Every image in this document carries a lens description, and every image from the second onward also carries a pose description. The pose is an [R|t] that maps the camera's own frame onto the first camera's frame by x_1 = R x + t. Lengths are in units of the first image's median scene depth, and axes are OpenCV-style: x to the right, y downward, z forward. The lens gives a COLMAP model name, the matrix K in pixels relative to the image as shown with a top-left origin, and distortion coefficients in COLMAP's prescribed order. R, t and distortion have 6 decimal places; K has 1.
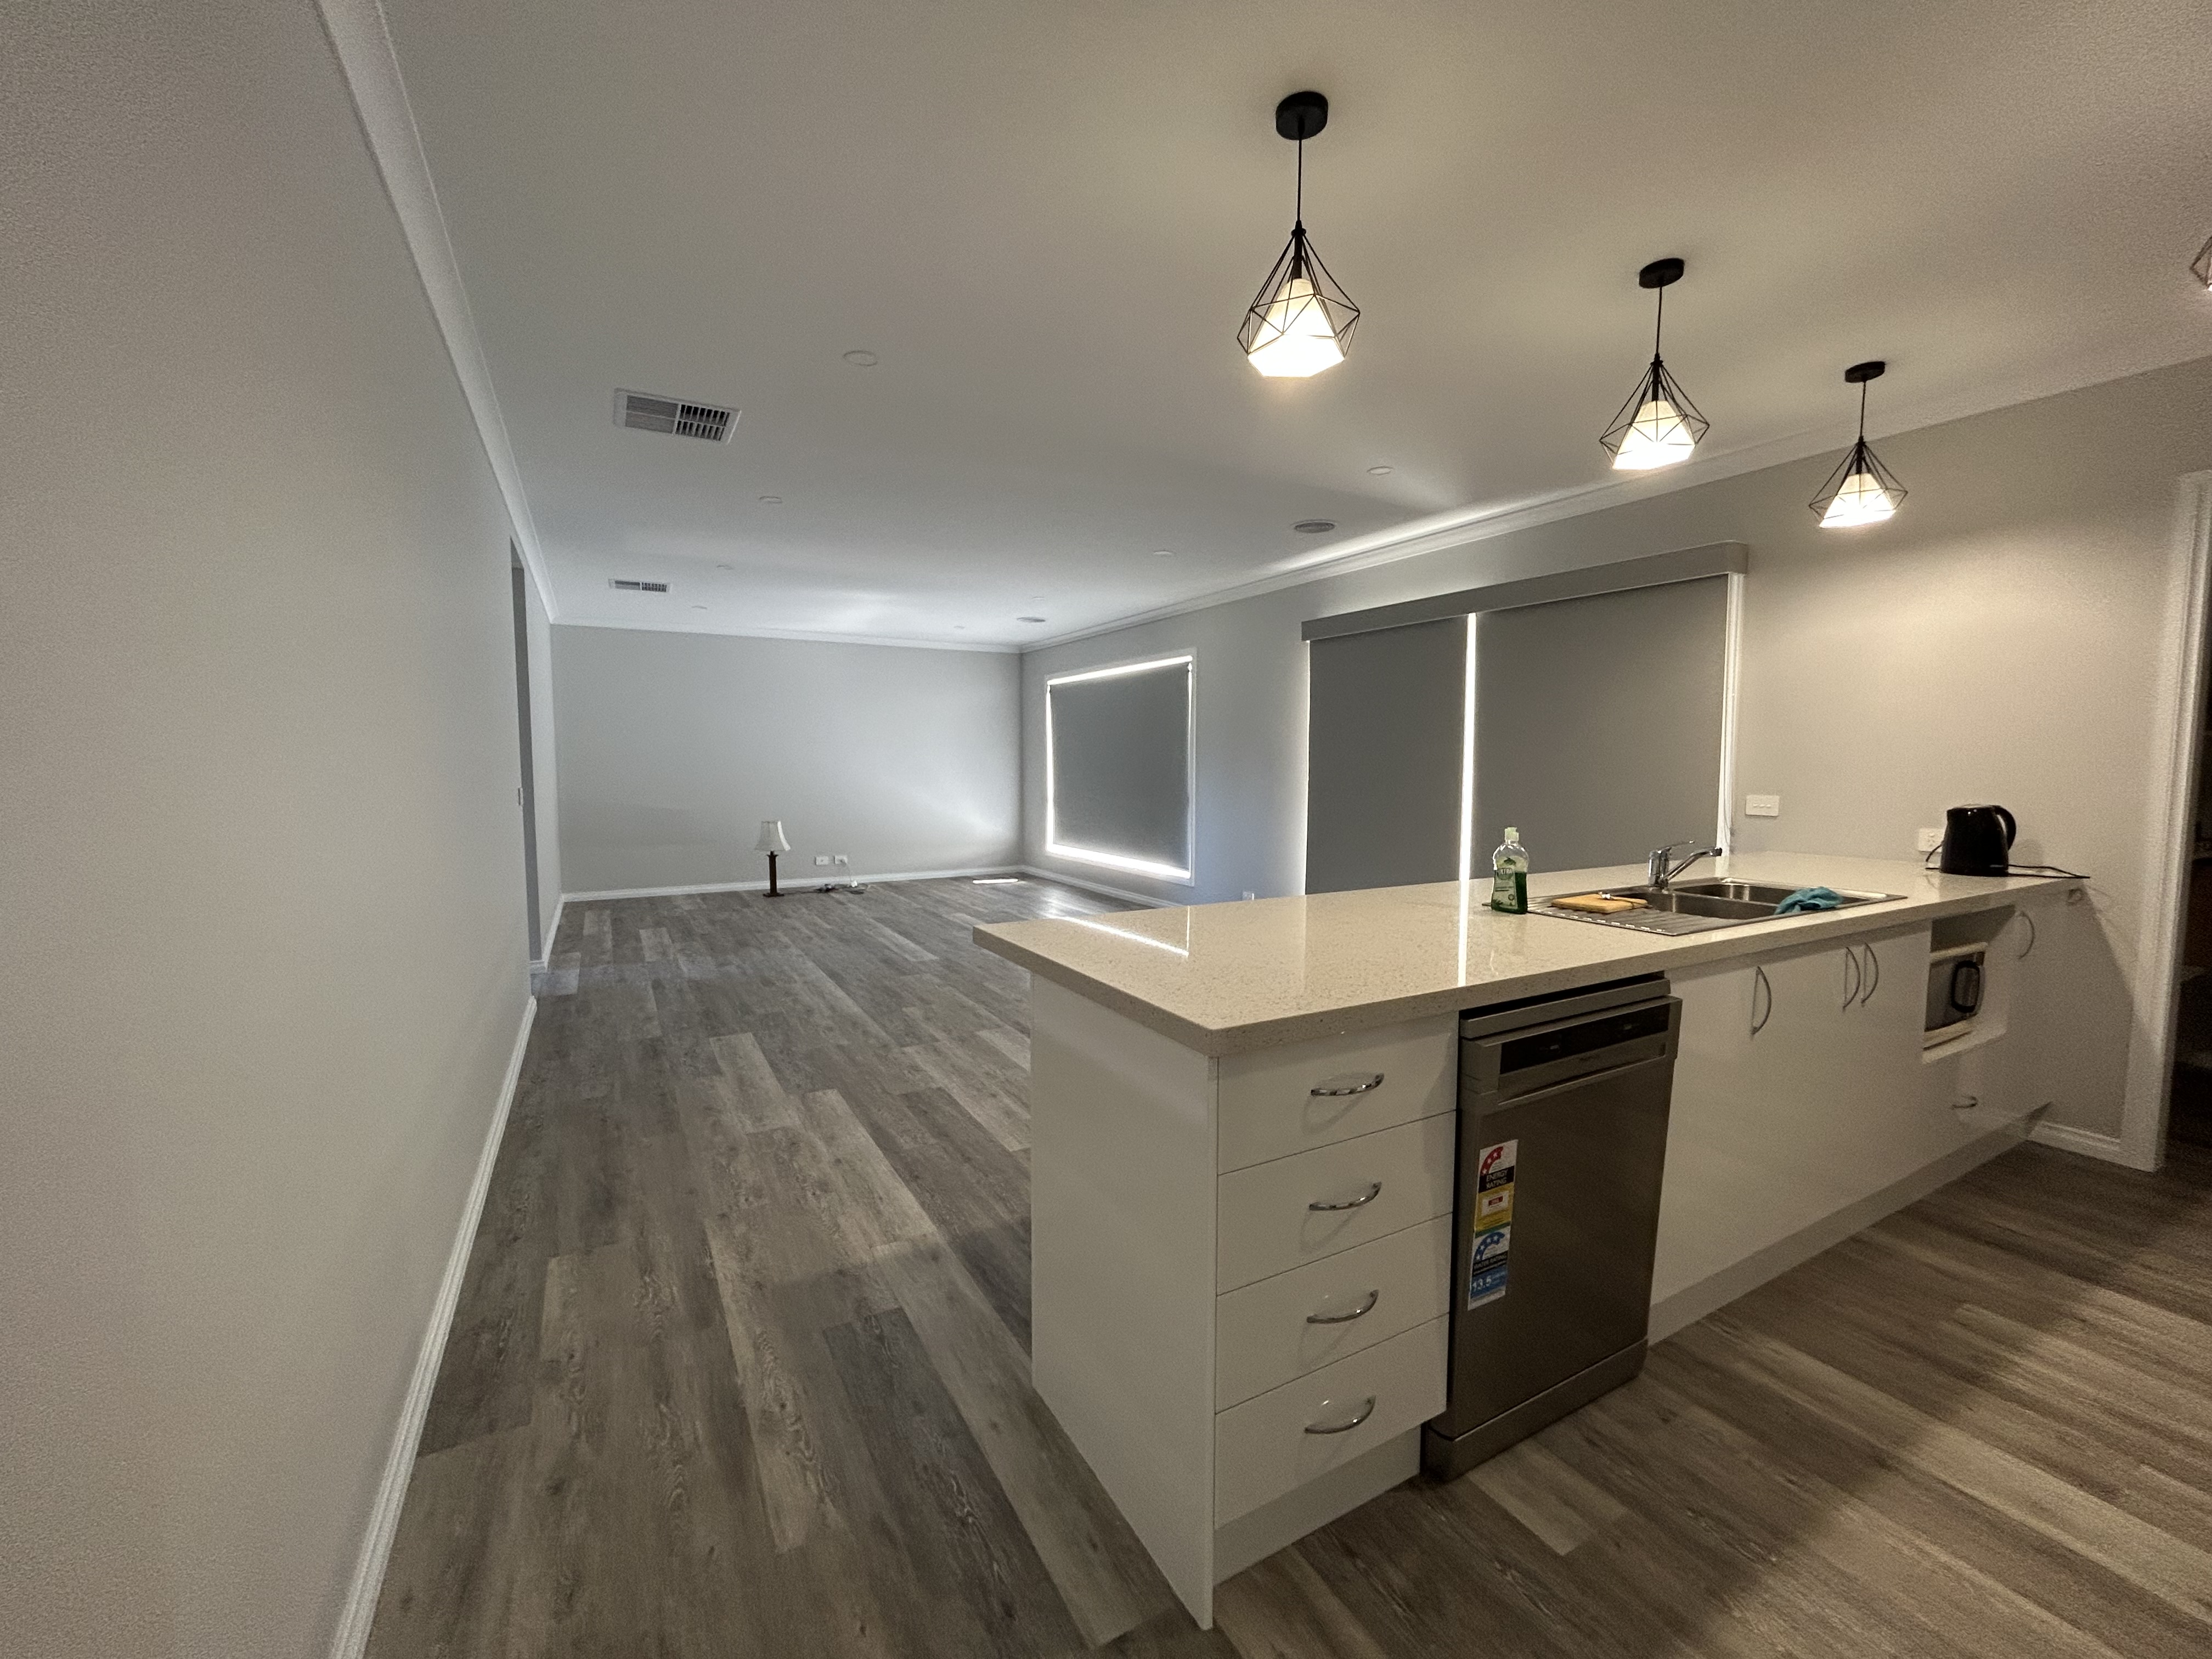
lens RADIAL K [[891.5, 0, 1105.1], [0, 891.5, 825.5], [0, 0, 1]] dist [-0.001207, 0.000253]
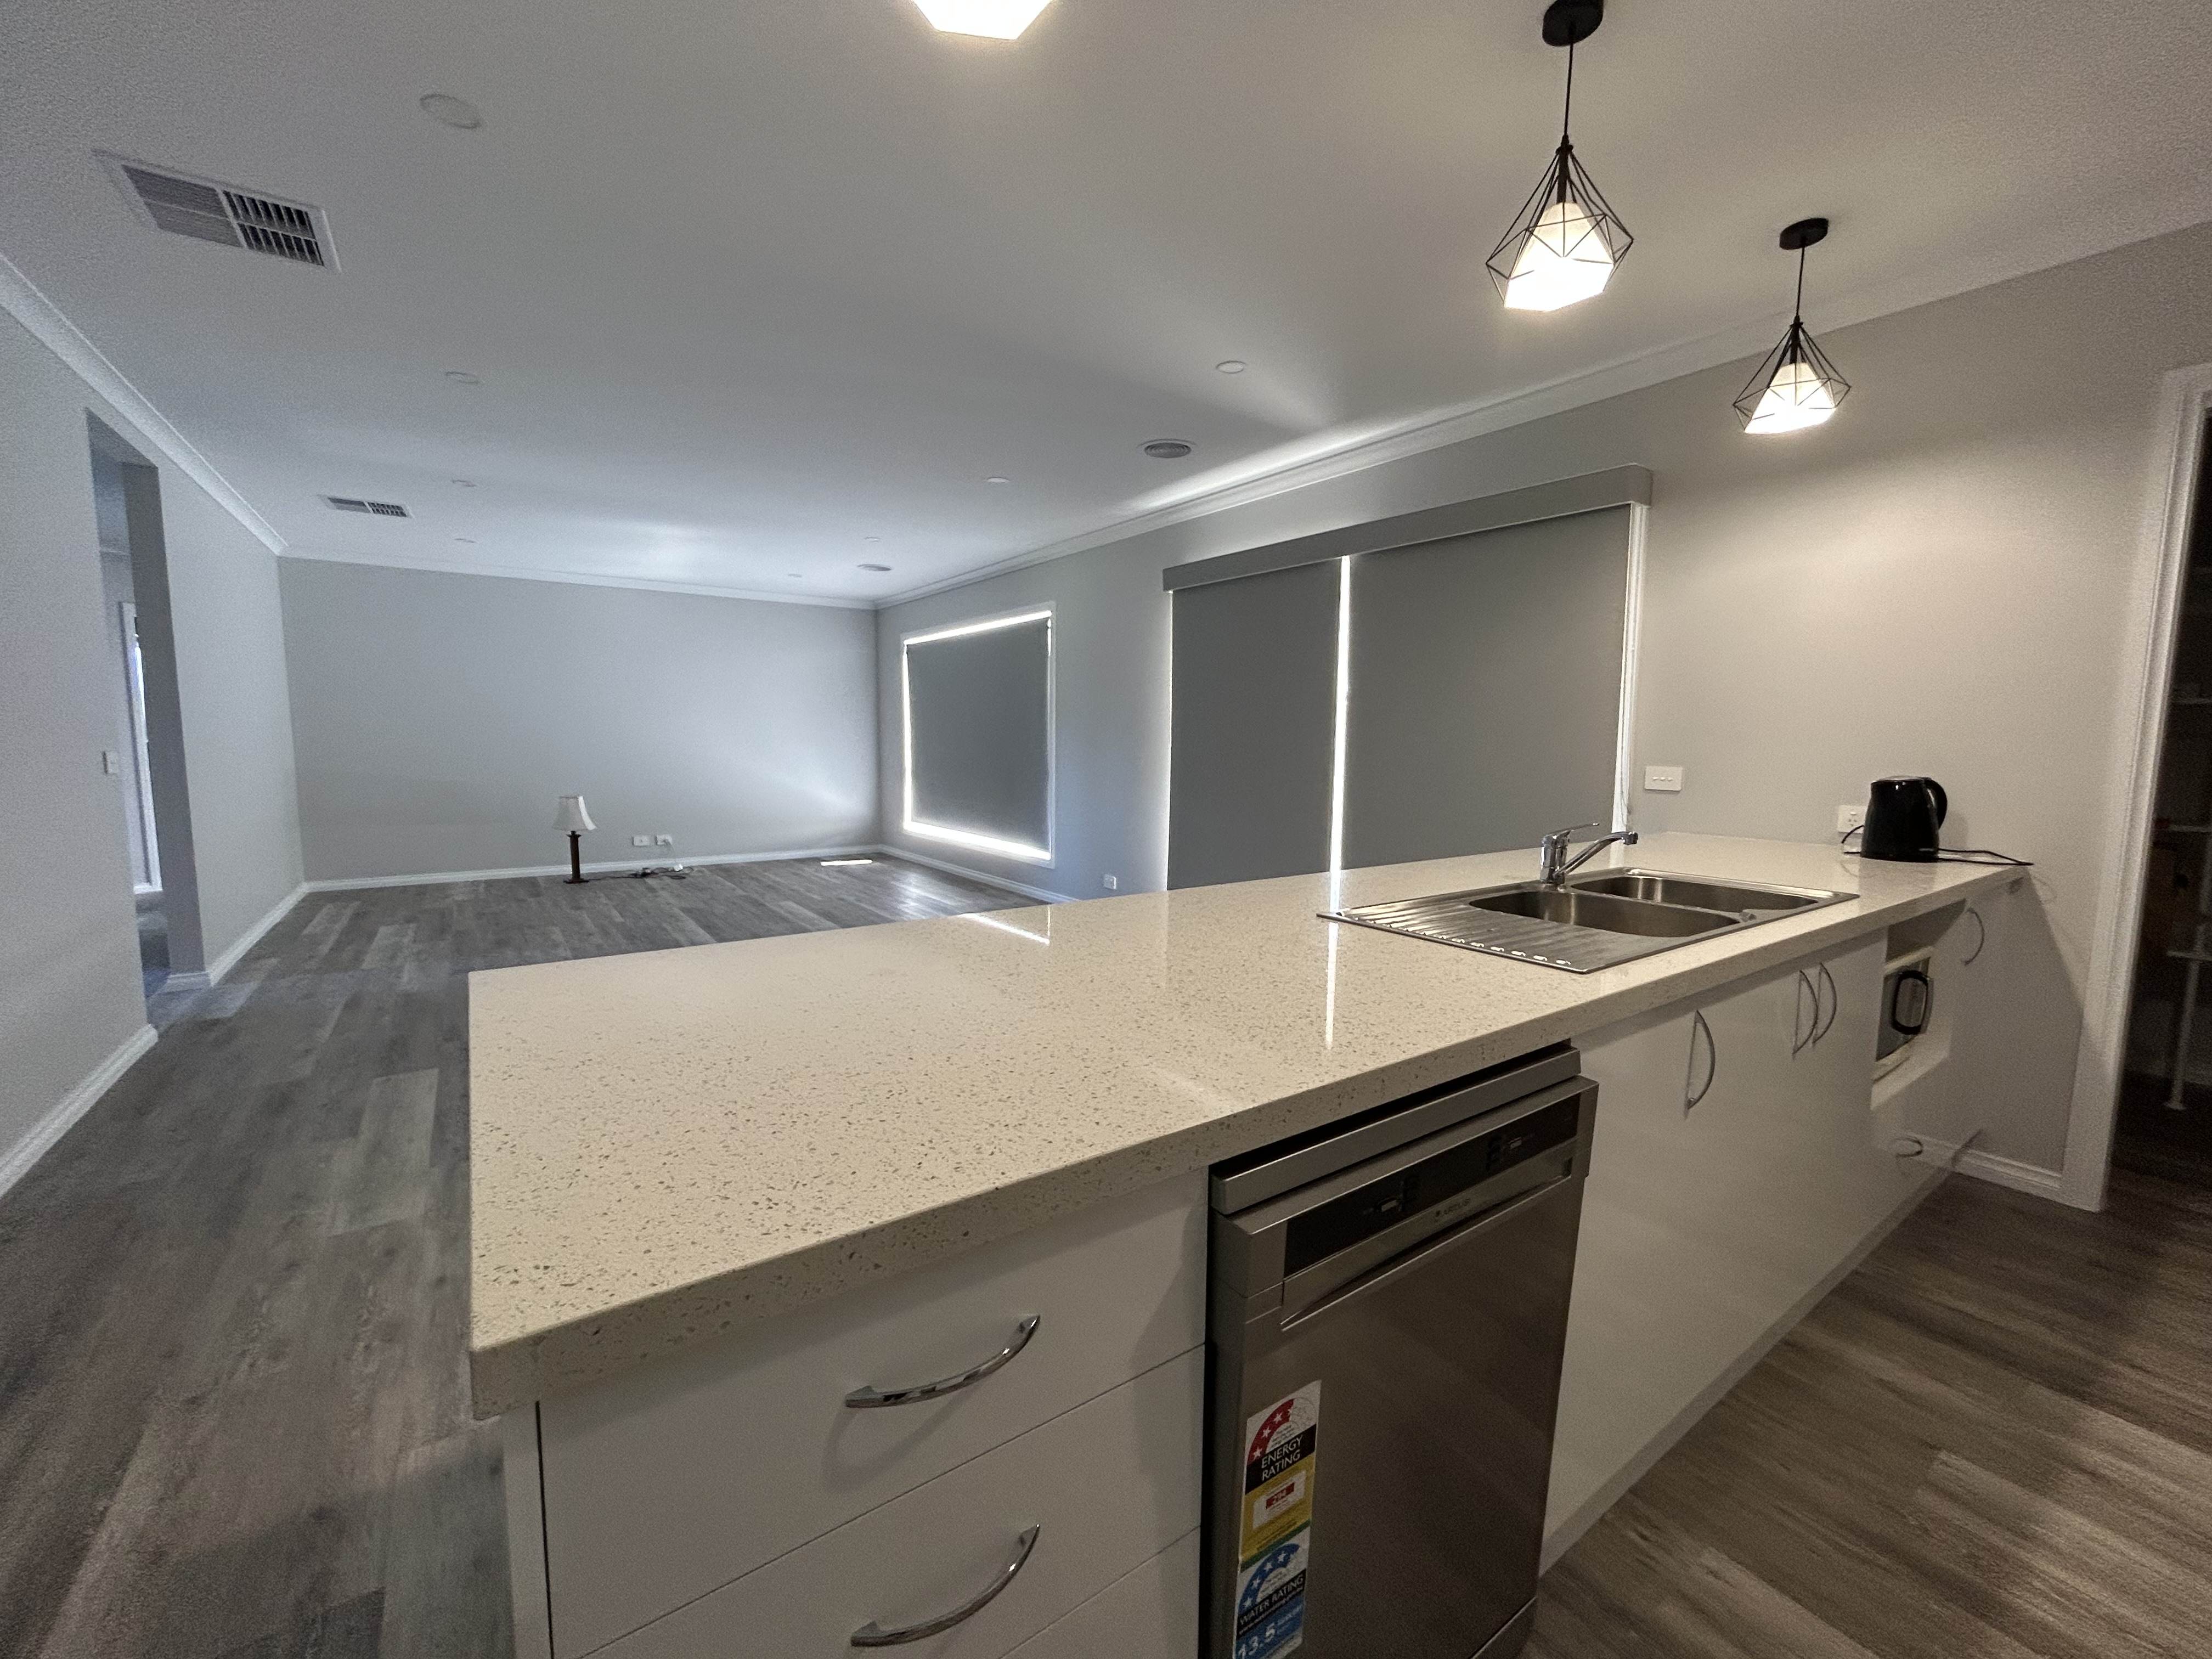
lens RADIAL K [[891.5, 0, 1106.8], [0, 891.5, 827.5], [0, 0, 1]] dist [-0.001207, 0.000253]
pose [[0.994542, -0.002859, 0.104300, 0.149973], [-0.000279, 0.999548, 0.030062, -0.001147], [-0.104338, -0.029927, 0.994092, 0.261639]]
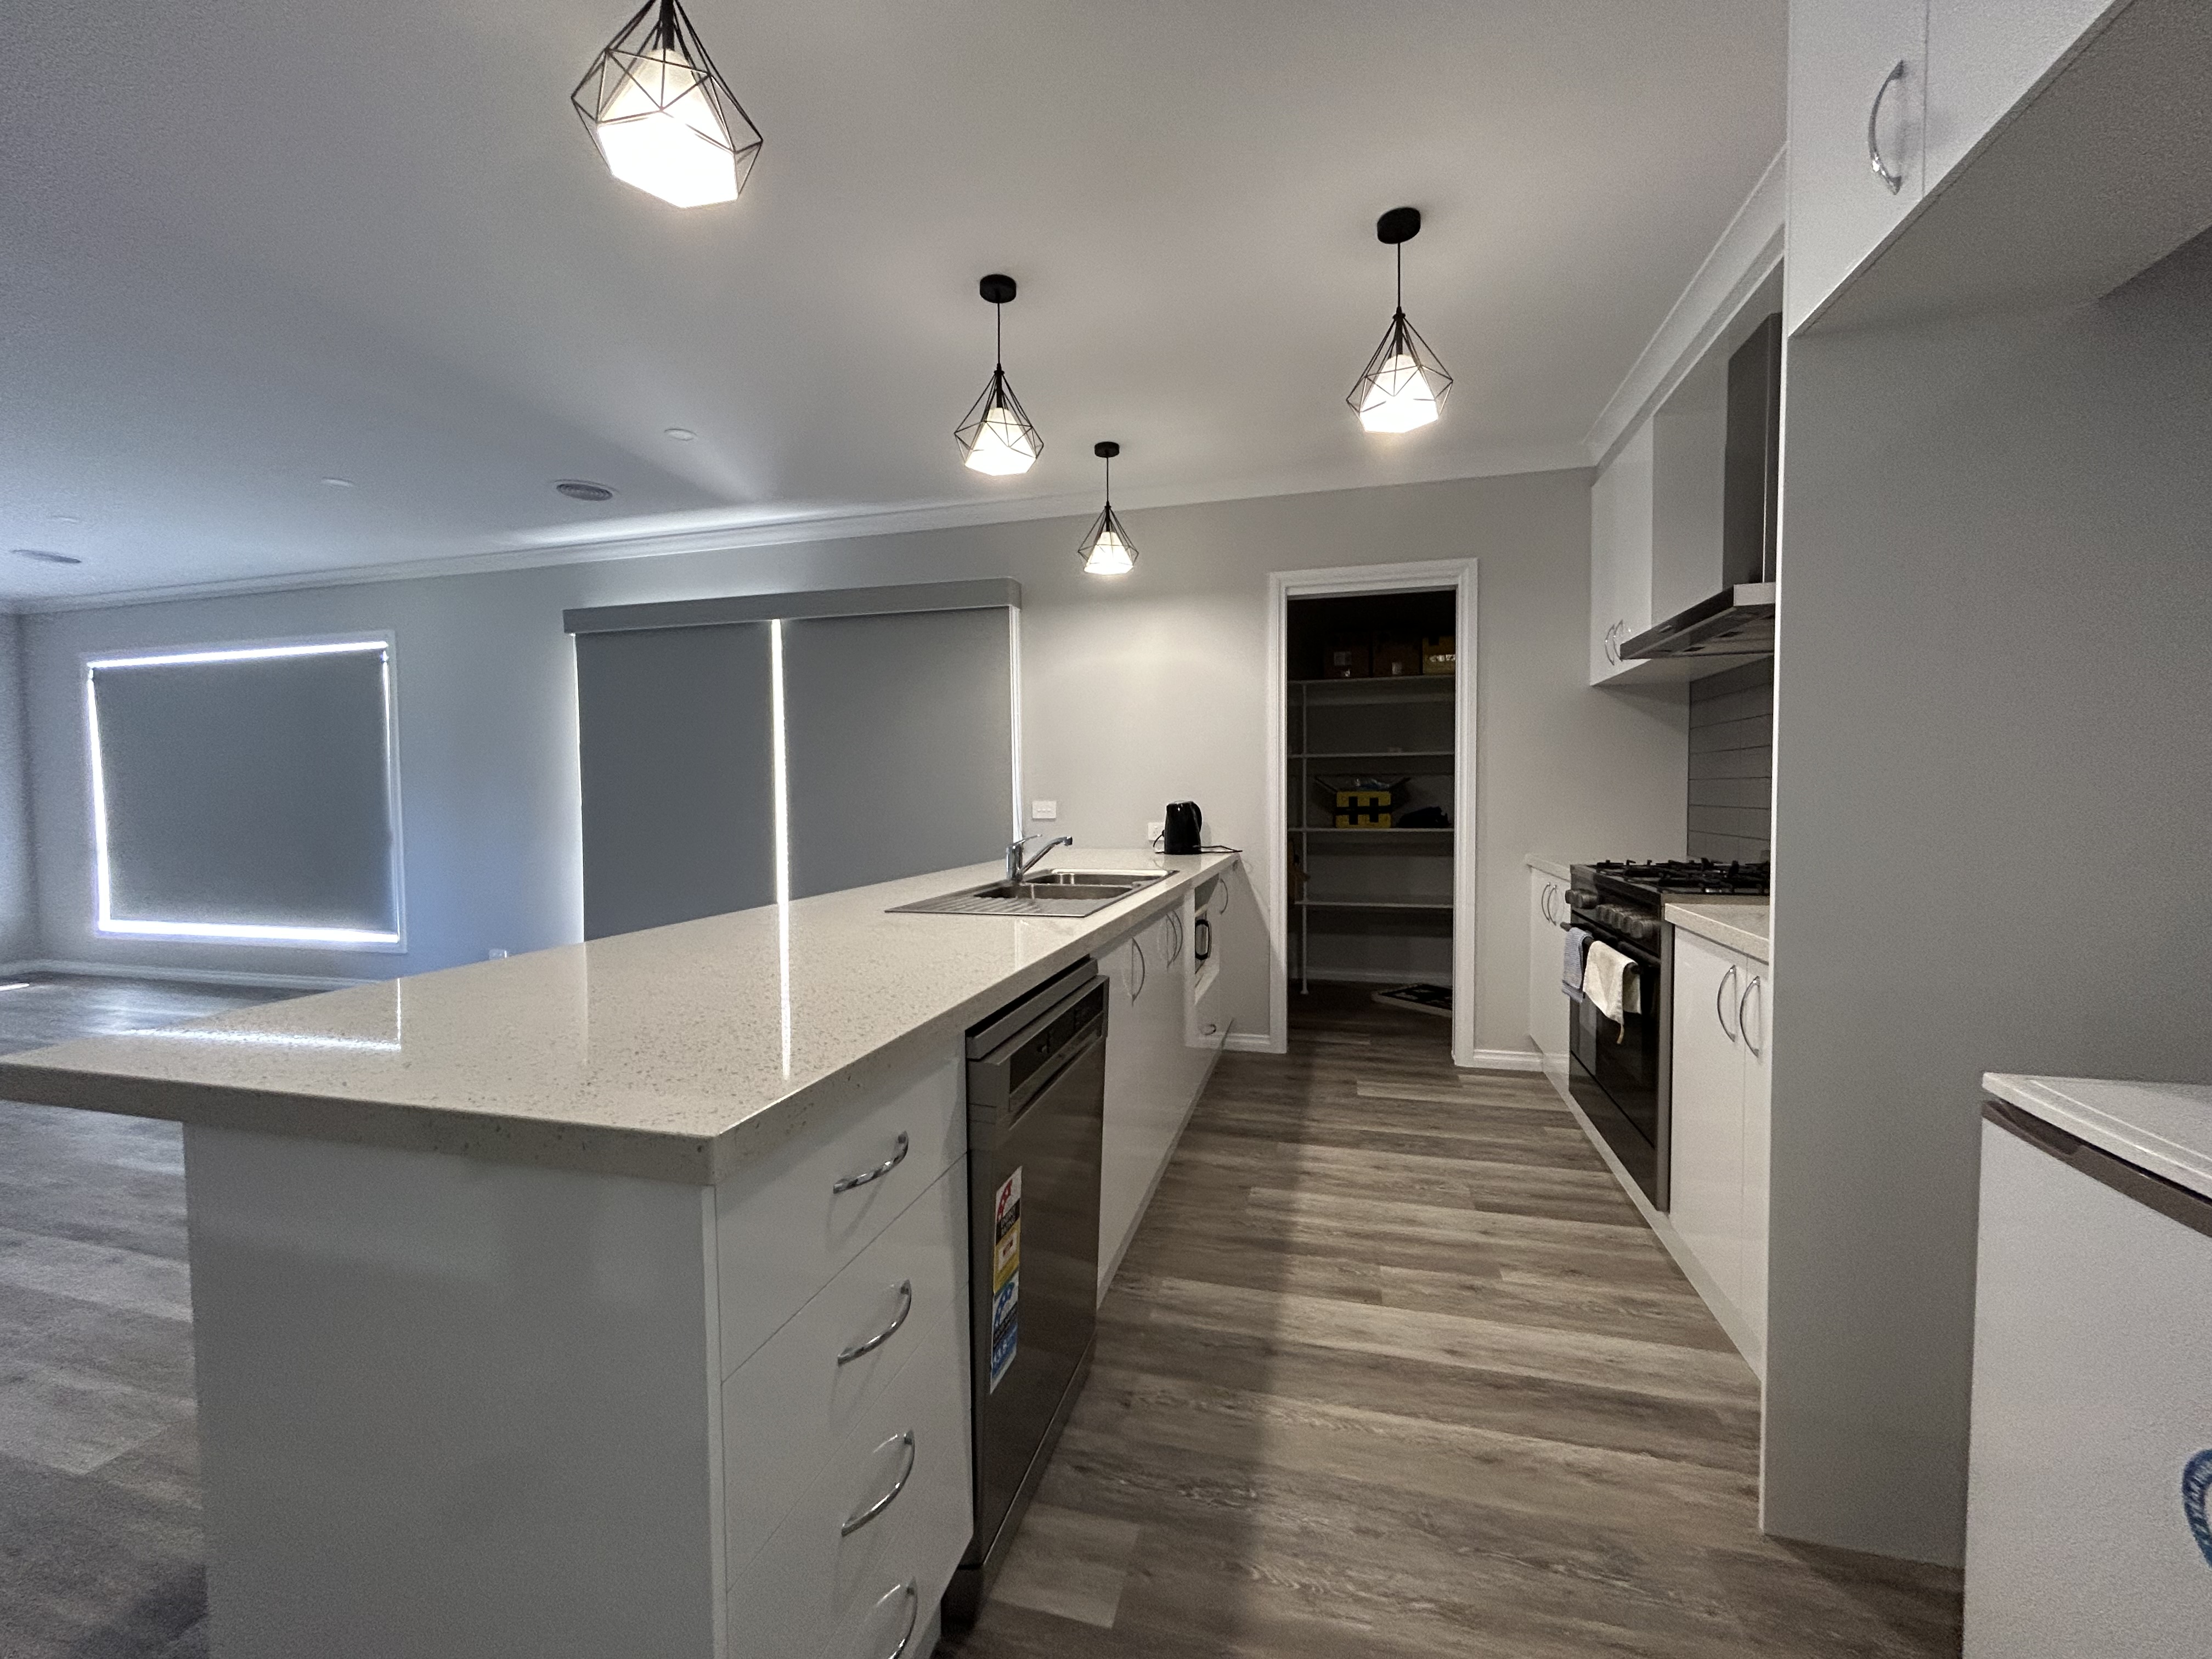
lens RADIAL K [[891.5, 0, 1097.3], [0, 891.5, 827.2], [0, 0, 1]] dist [-0.001207, 0.000253]
pose [[0.703092, -0.034755, 0.710249, -0.045204], [0.061738, 0.998017, -0.012279, 0.023422], [-0.708414, 0.052482, 0.703843, 0.178989]]
